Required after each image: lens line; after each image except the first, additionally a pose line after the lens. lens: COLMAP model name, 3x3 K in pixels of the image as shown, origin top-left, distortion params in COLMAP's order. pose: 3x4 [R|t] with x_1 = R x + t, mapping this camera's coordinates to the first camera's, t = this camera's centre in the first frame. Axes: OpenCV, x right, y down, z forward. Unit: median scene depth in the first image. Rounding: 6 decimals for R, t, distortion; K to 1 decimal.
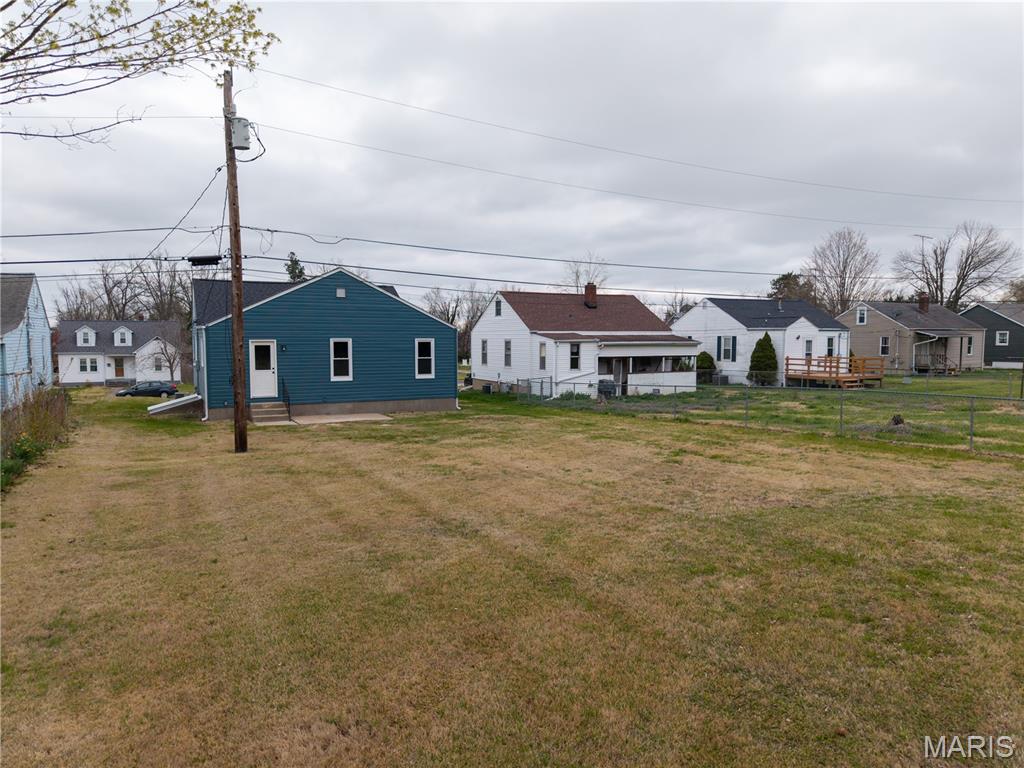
lens RADIAL K [[685.8, 0, 523.8], [0, 685.8, 387.2], [0, 0, 1]] dist [0.034333, -0.004208]
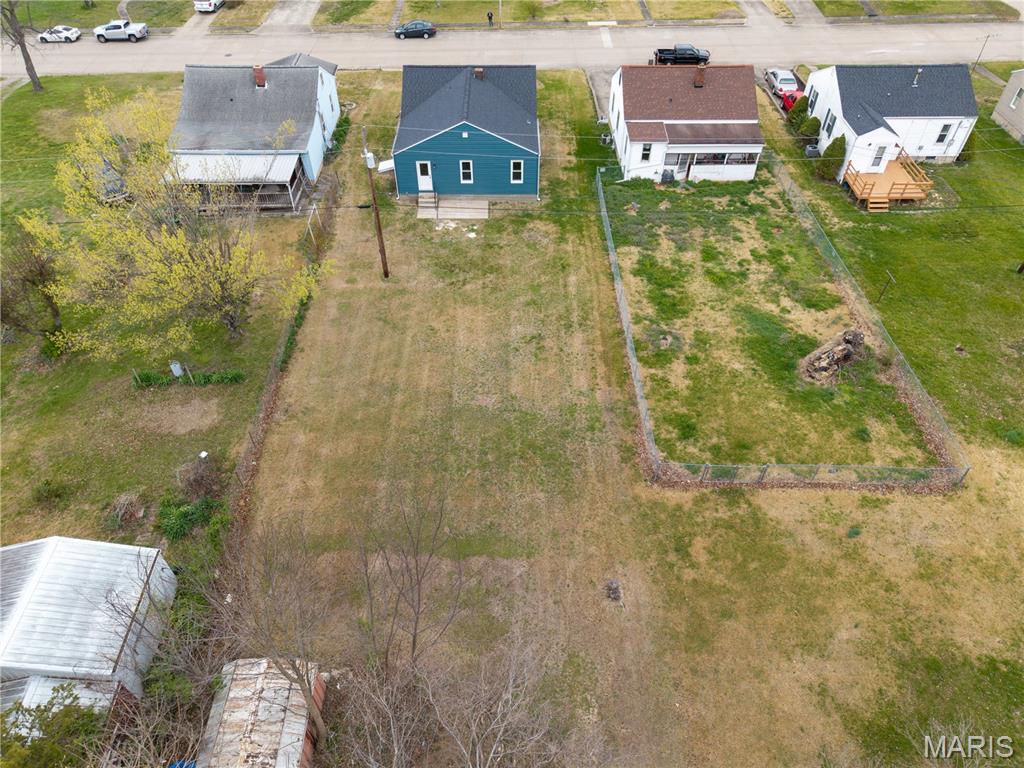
lens RADIAL K [[685.8, 0, 523.8], [0, 685.8, 387.2], [0, 0, 1]] dist [0.034333, -0.004208]
pose [[0.893748, 0.327980, -0.306014, 0.568704], [-0.046353, 0.746073, 0.664248, -0.788968], [0.446169, -0.579486, 0.682004, -0.429484]]
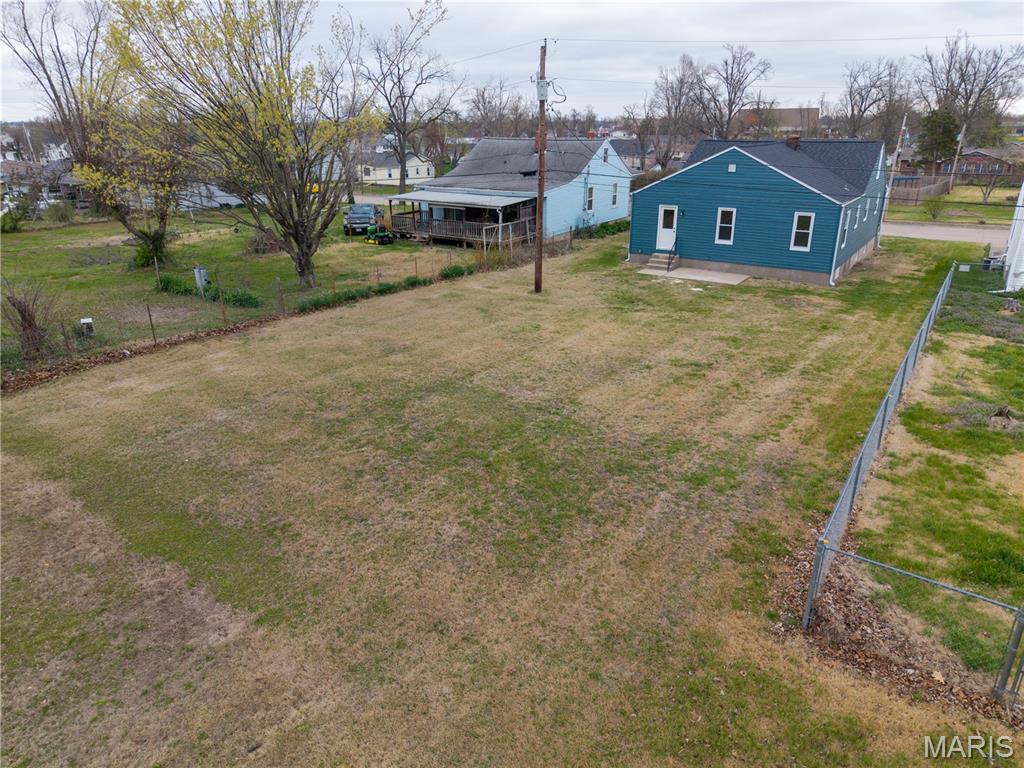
lens RADIAL K [[688.9, 0, 512.0], [0, 688.9, 384.0], [0, 0, 1]] dist [-0.001551, -0.002981]
pose [[0.470345, 0.307075, -0.827333, 0.632876], [-0.060029, 0.946468, 0.317167, -0.137034], [0.880439, -0.099513, 0.463600, 0.088723]]
